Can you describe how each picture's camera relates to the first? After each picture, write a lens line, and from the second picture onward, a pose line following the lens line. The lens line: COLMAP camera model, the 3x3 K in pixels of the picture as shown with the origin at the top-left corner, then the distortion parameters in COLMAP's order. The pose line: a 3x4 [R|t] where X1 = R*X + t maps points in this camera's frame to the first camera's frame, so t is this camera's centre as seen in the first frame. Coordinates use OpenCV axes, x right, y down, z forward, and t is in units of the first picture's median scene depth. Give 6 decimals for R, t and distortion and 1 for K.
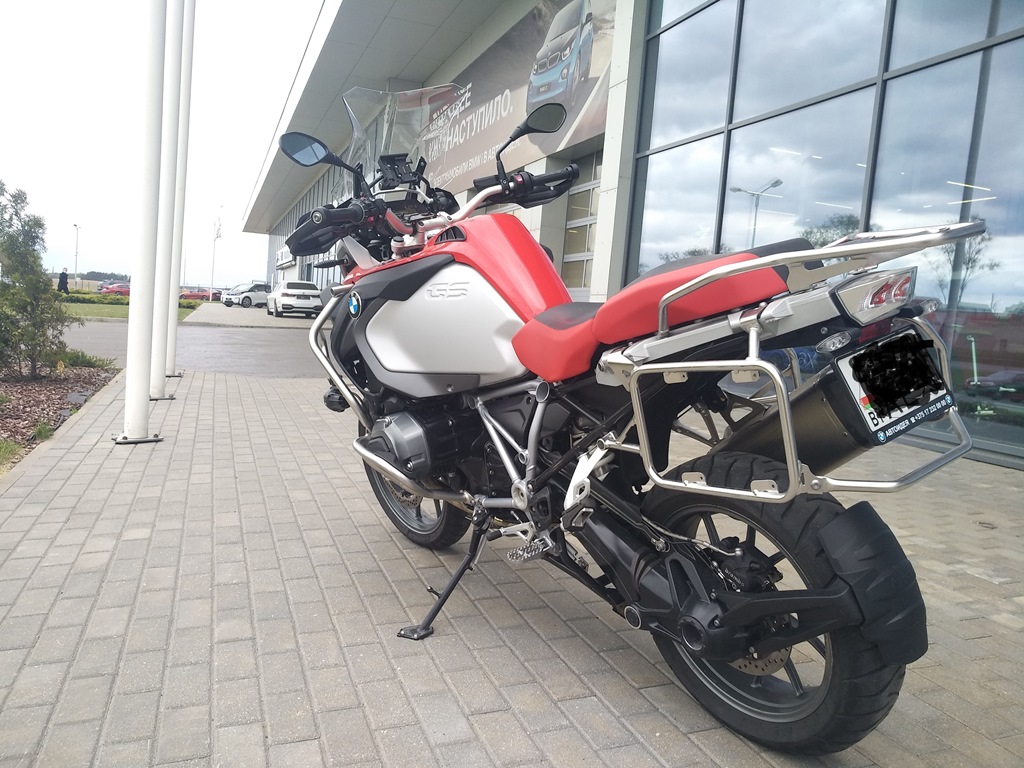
lens RADIAL K [[802.3, 0, 498.3], [0, 802.3, 384.6], [0, 0, 1]] dist [-0.035693, 0.071986]
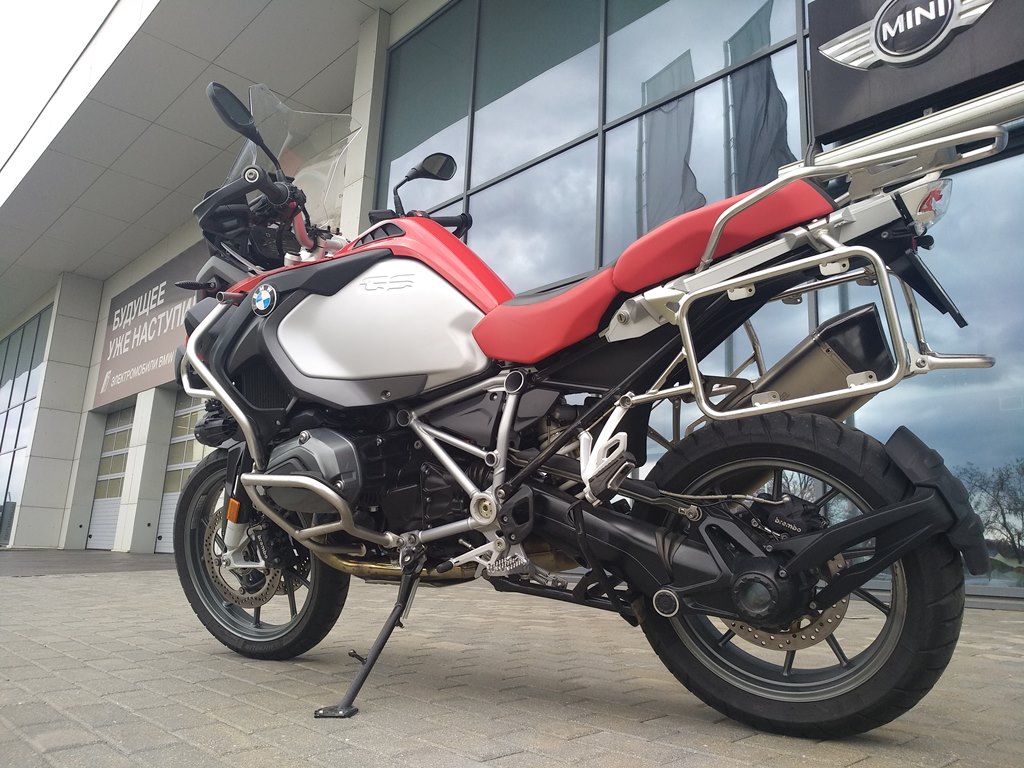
lens RADIAL K [[802.3, 0, 501.6], [0, 802.3, 386.6], [0, 0, 1]] dist [-0.035693, 0.071986]
pose [[0.920844, 0.050207, 0.386686, -0.279632], [0.056945, 0.963729, -0.260737, 0.226865], [-0.385751, 0.262118, 0.884585, 0.189841]]
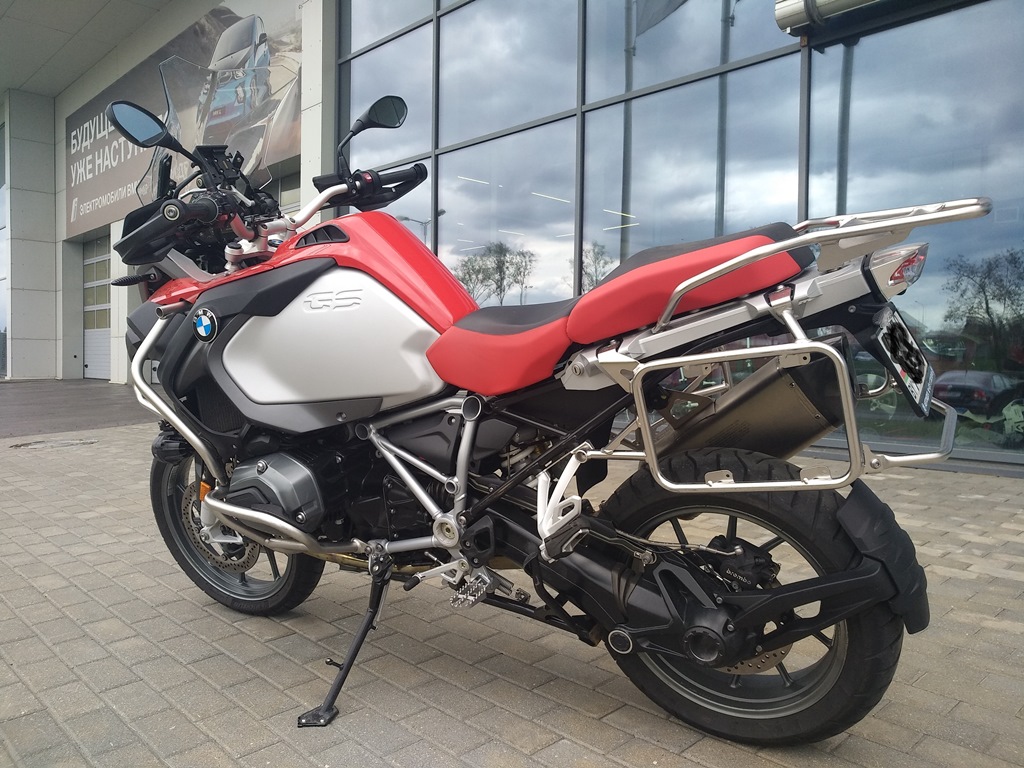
lens RADIAL K [[802.3, 0, 503.7], [0, 802.3, 392.0], [0, 0, 1]] dist [-0.035693, 0.071986]
pose [[0.914851, -0.082861, 0.395199, -0.235206], [0.094393, 0.995487, -0.009788, 0.002494], [-0.392604, 0.046259, 0.918543, 0.161375]]
